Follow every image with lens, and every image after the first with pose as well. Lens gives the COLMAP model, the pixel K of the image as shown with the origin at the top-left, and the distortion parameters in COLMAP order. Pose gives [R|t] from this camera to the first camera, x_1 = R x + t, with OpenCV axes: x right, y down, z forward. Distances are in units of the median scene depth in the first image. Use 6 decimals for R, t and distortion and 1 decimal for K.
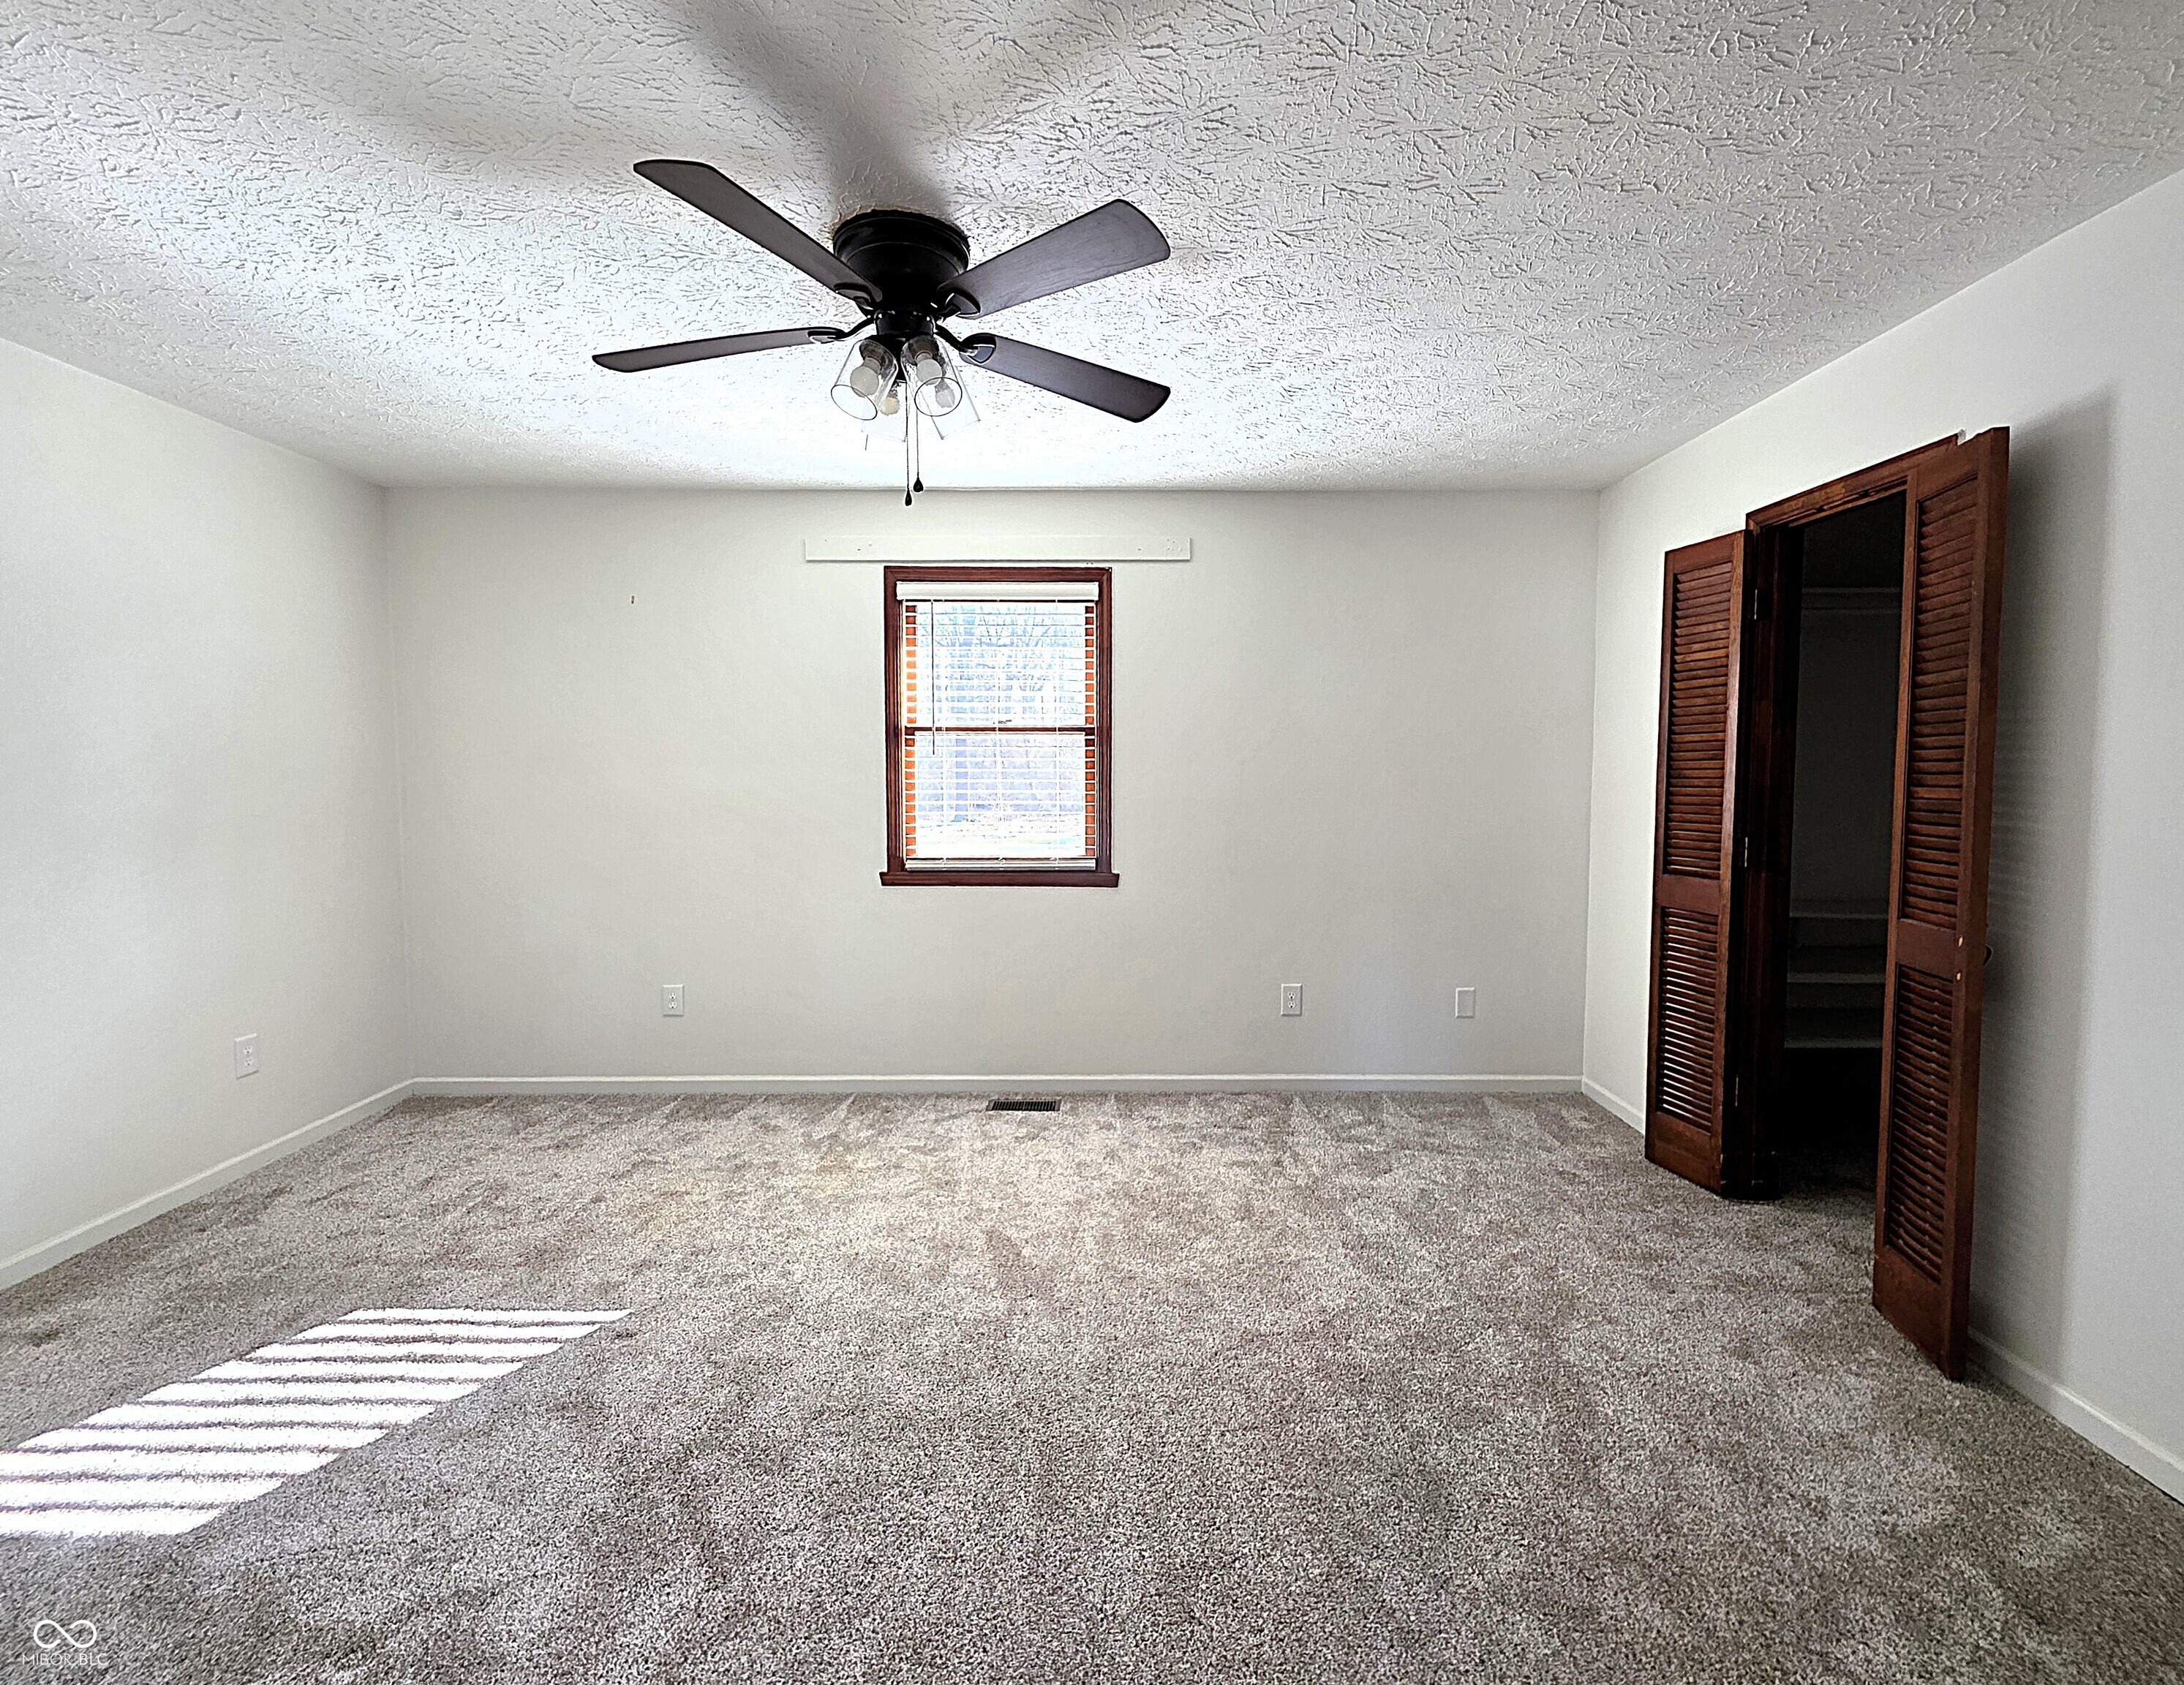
lens RADIAL K [[954.5, 0, 1092.0], [0, 954.5, 842.5], [0, 0, 1]] dist [0.016407, 0.000120]
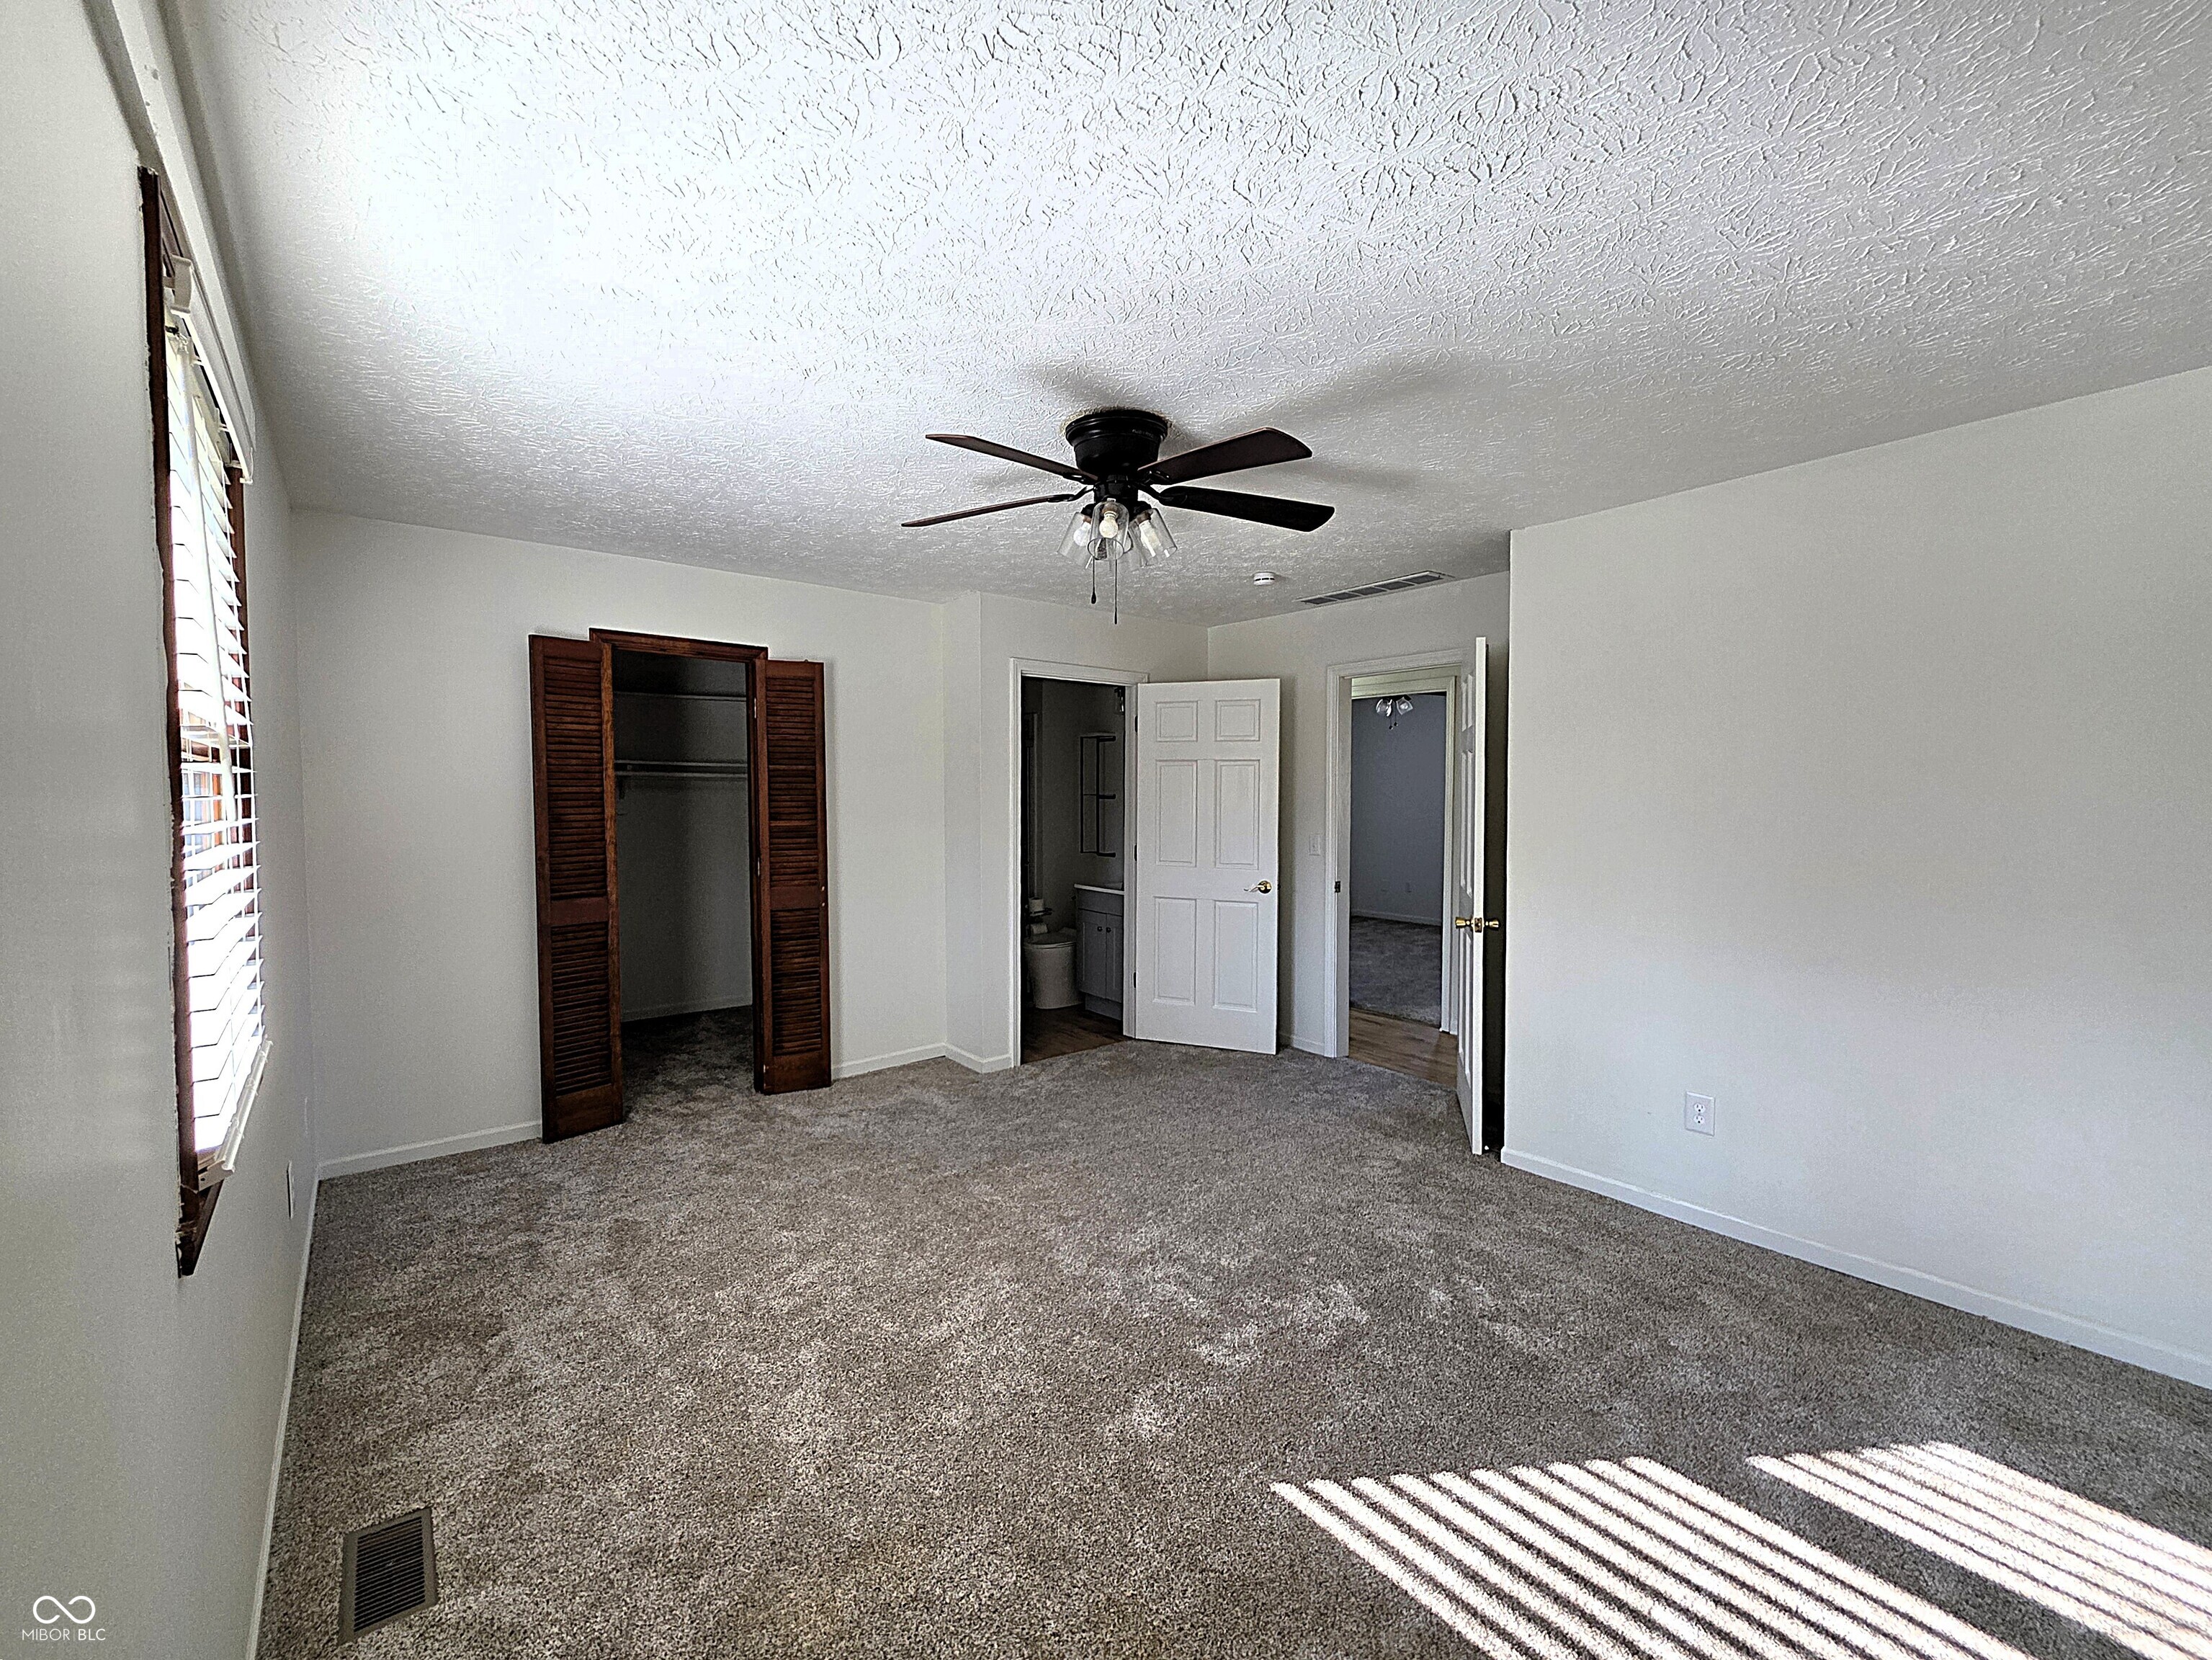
lens RADIAL K [[901.7, 0, 1092.3], [0, 901.7, 824.9], [0, 0, 1]] dist [0.002861, 0.000032]
pose [[-0.604044, -0.031824, 0.796316, -0.618537], [0.056042, 0.995033, 0.082276, -0.100584], [-0.794978, 0.094326, -0.599259, 0.962207]]
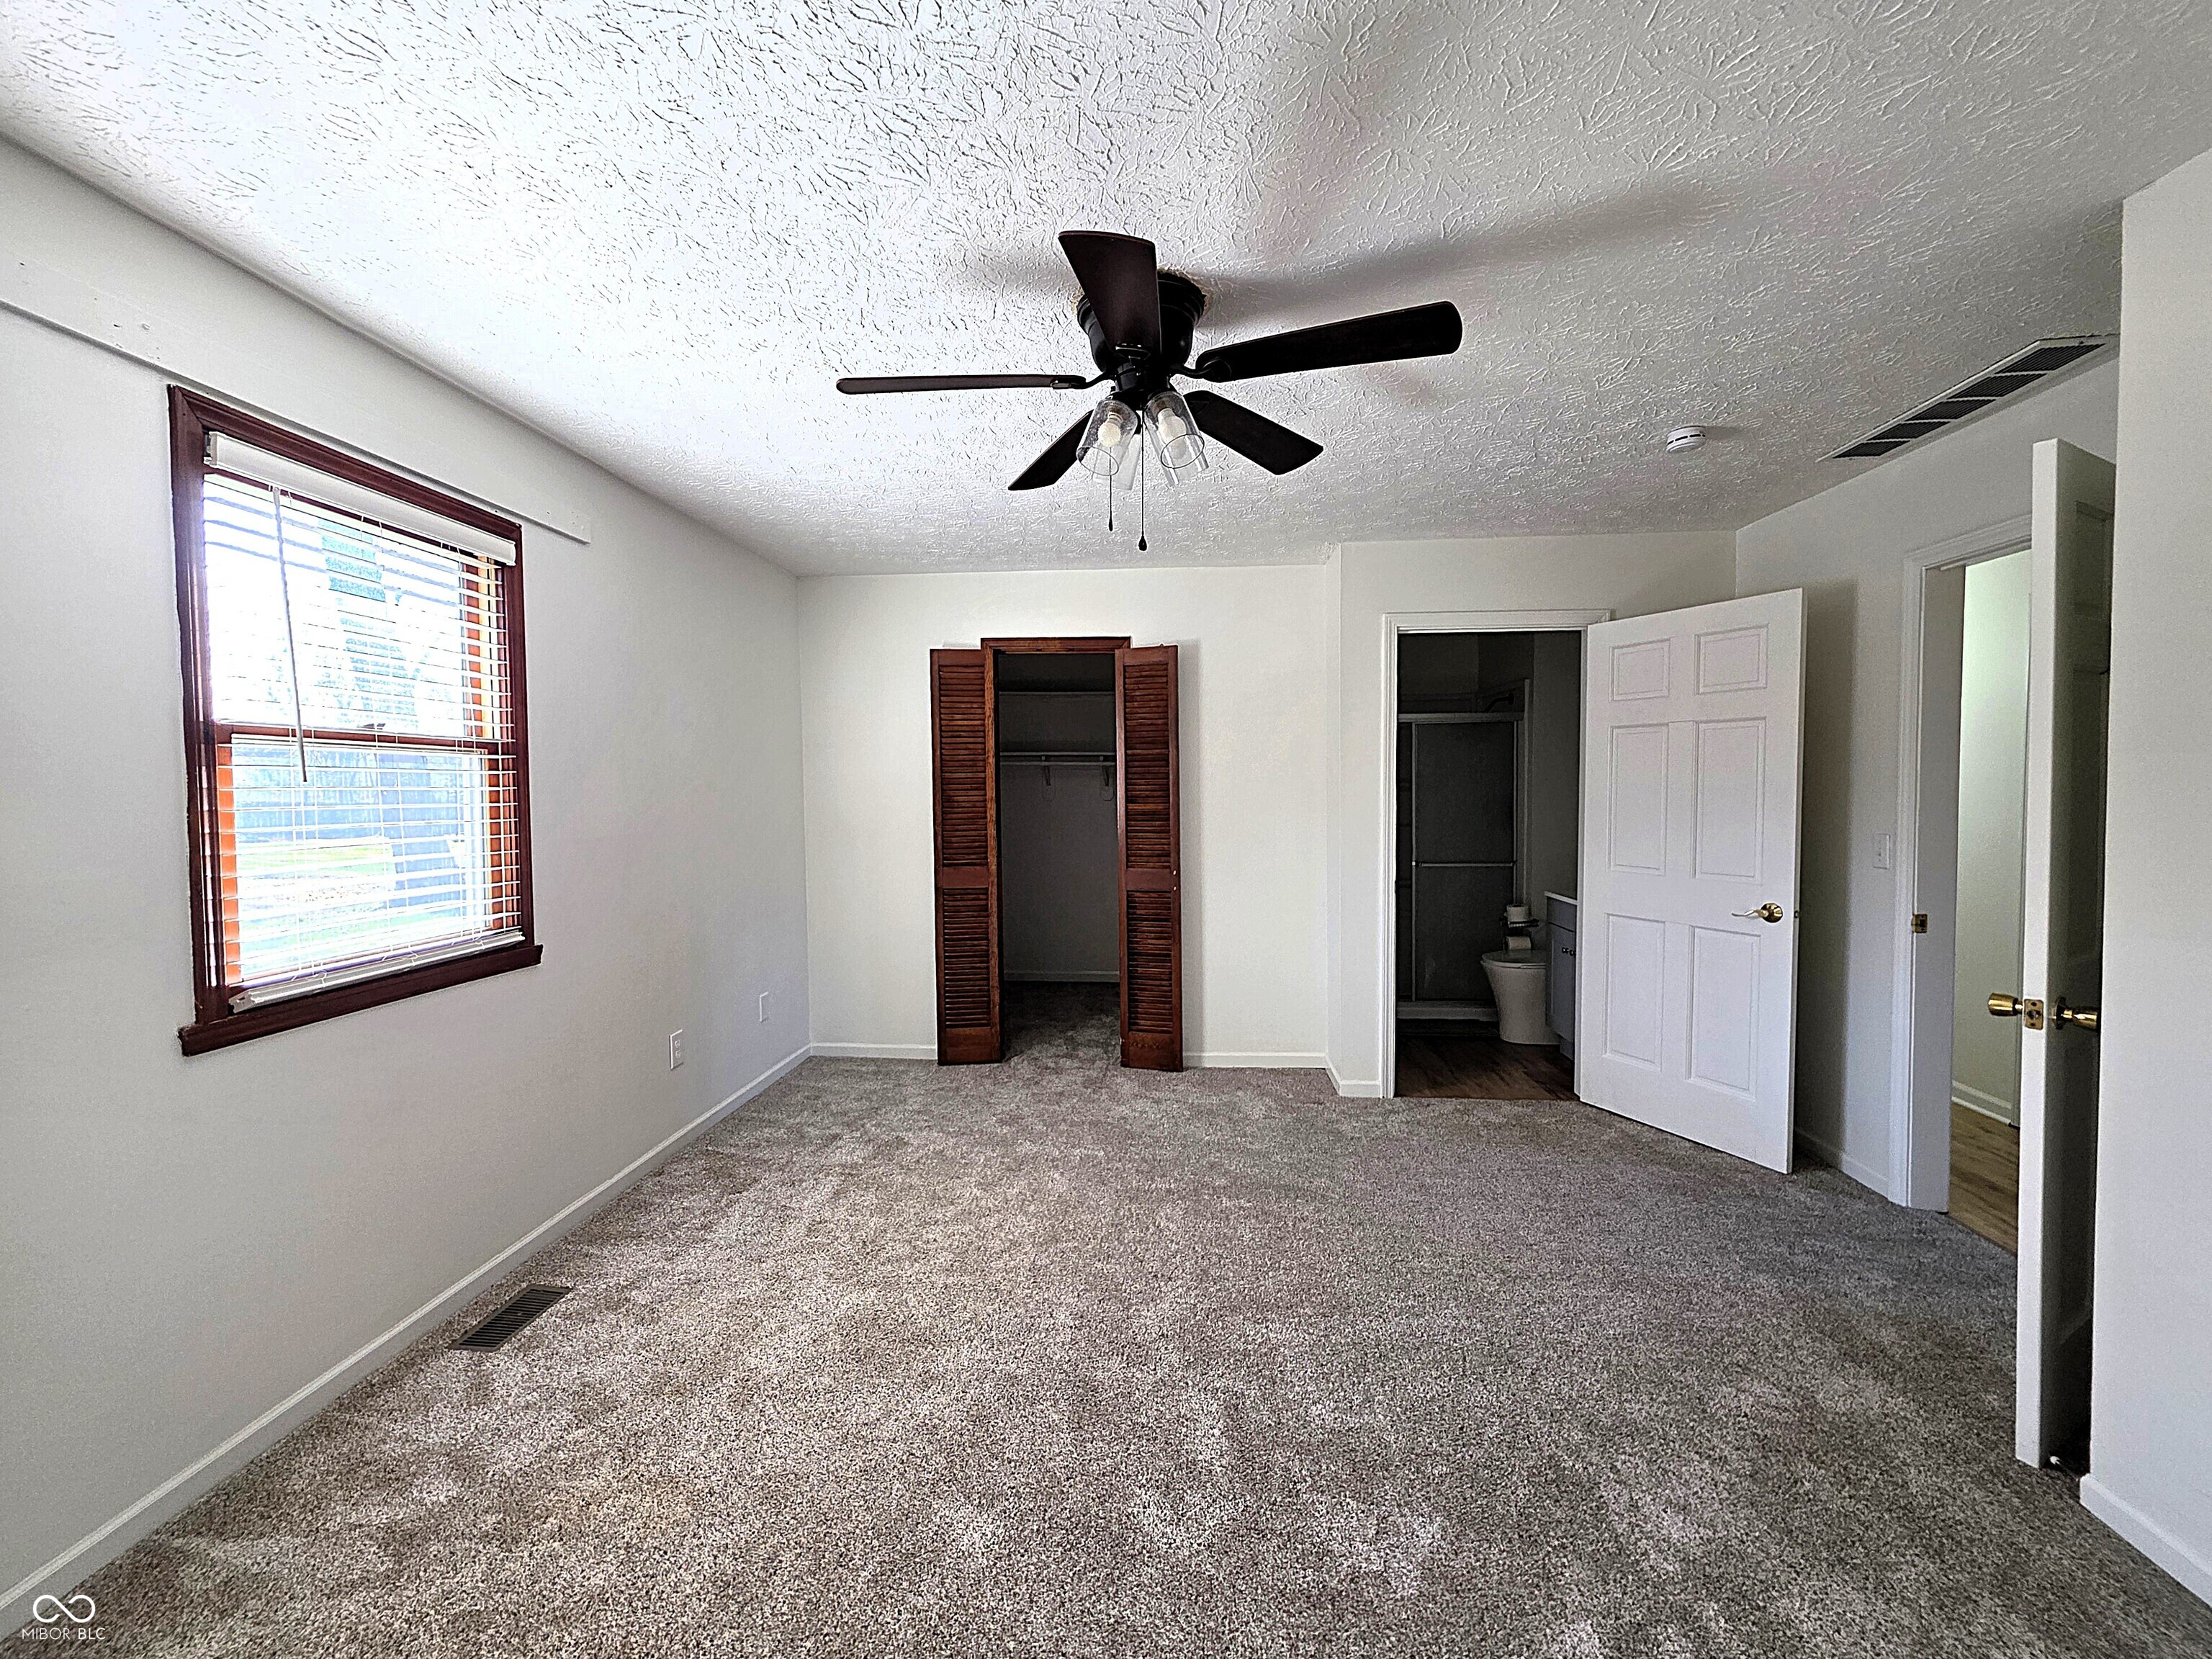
lens RADIAL K [[891.0, 0, 1109.9], [0, 891.0, 824.6], [0, 0, 1]] dist [0.001230, -0.000205]
pose [[0.101829, -0.042573, 0.993891, -0.628017], [0.079244, 0.996256, 0.034555, -0.050101], [-0.991641, 0.075242, 0.104821, 0.508672]]
